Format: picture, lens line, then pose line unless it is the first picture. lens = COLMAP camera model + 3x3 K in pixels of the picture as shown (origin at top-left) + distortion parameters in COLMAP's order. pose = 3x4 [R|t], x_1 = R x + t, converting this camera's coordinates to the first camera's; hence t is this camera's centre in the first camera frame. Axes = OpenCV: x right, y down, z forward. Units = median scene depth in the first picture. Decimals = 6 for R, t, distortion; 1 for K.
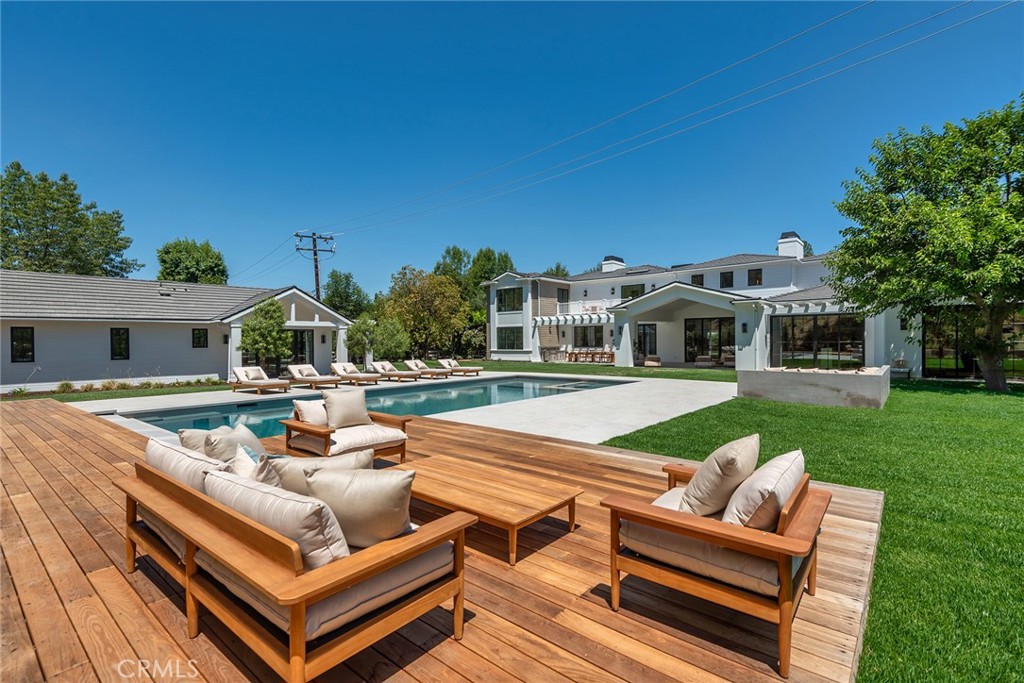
lens RADIAL K [[468.8, 0, 505.8], [0, 468.8, 344.6], [0, 0, 1]] dist [0.018097, -0.004297]
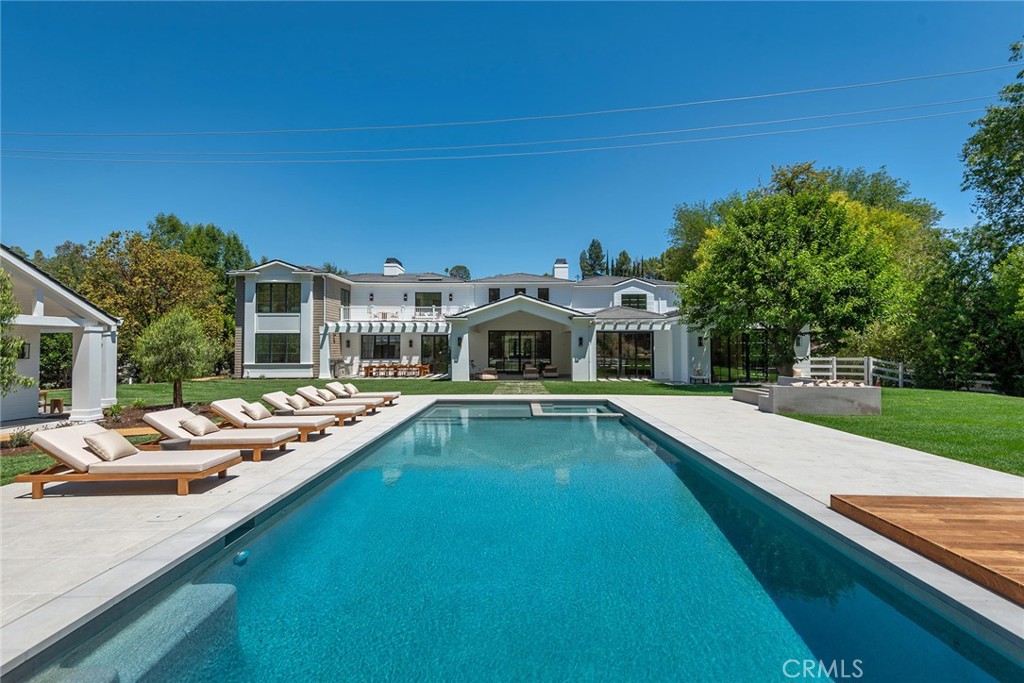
lens RADIAL K [[468.8, 0, 514.4], [0, 468.8, 341.1], [0, 0, 1]] dist [0.018097, -0.004297]
pose [[0.769660, 0.017412, 0.638216, -0.189324], [-0.001298, 0.999669, -0.025708, -0.005933], [-0.638452, 0.018958, 0.769428, 0.169079]]
